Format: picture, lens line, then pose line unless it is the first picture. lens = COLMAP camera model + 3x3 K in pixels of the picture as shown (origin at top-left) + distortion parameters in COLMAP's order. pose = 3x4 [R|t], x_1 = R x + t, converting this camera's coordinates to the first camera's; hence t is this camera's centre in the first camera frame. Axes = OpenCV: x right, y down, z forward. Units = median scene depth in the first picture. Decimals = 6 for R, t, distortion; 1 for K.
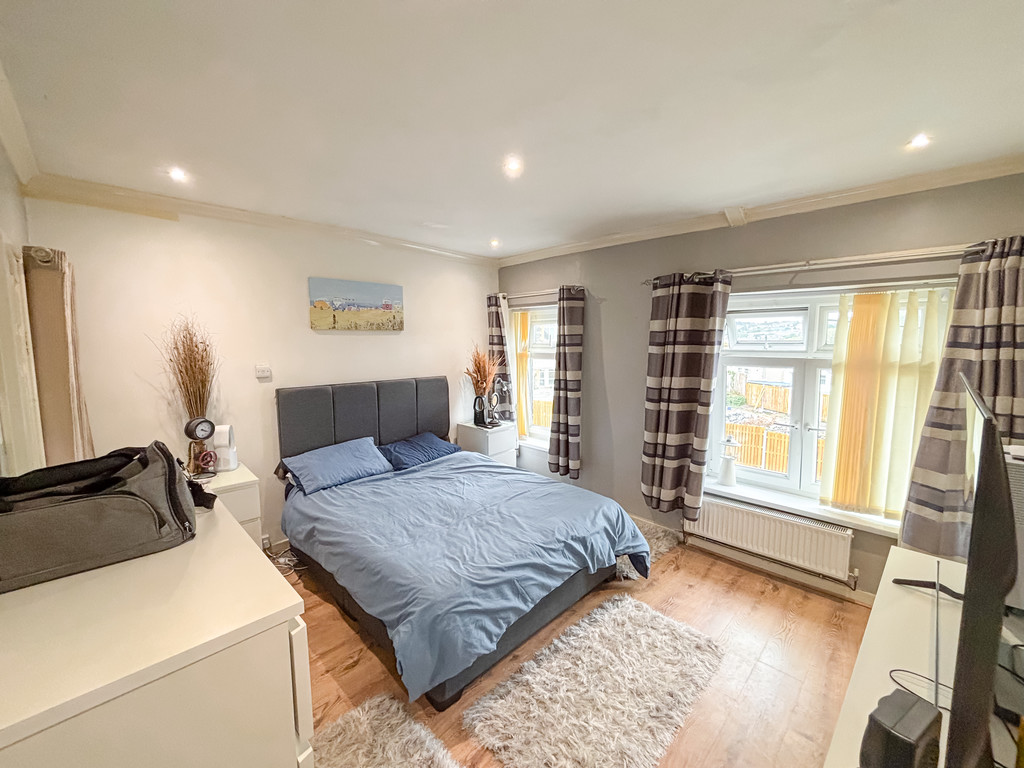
lens RADIAL K [[415.8, 0, 511.8], [0, 415.8, 384.2], [0, 0, 1]] dist [0.003675, -0.000363]
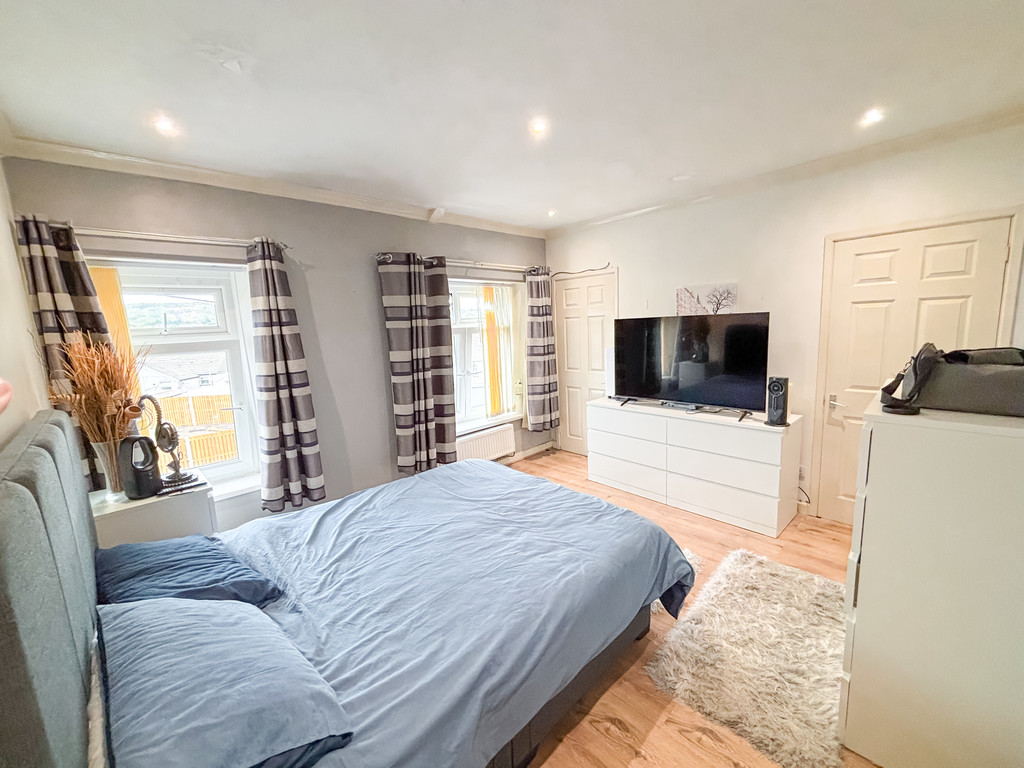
lens RADIAL K [[415.8, 0, 512.7], [0, 415.8, 384.1], [0, 0, 1]] dist [0.003675, -0.000363]
pose [[0.010480, -0.144912, 0.989389, -0.728168], [0.148908, 0.978637, 0.141760, -0.045396], [-0.988796, 0.145842, 0.031835, 0.751658]]
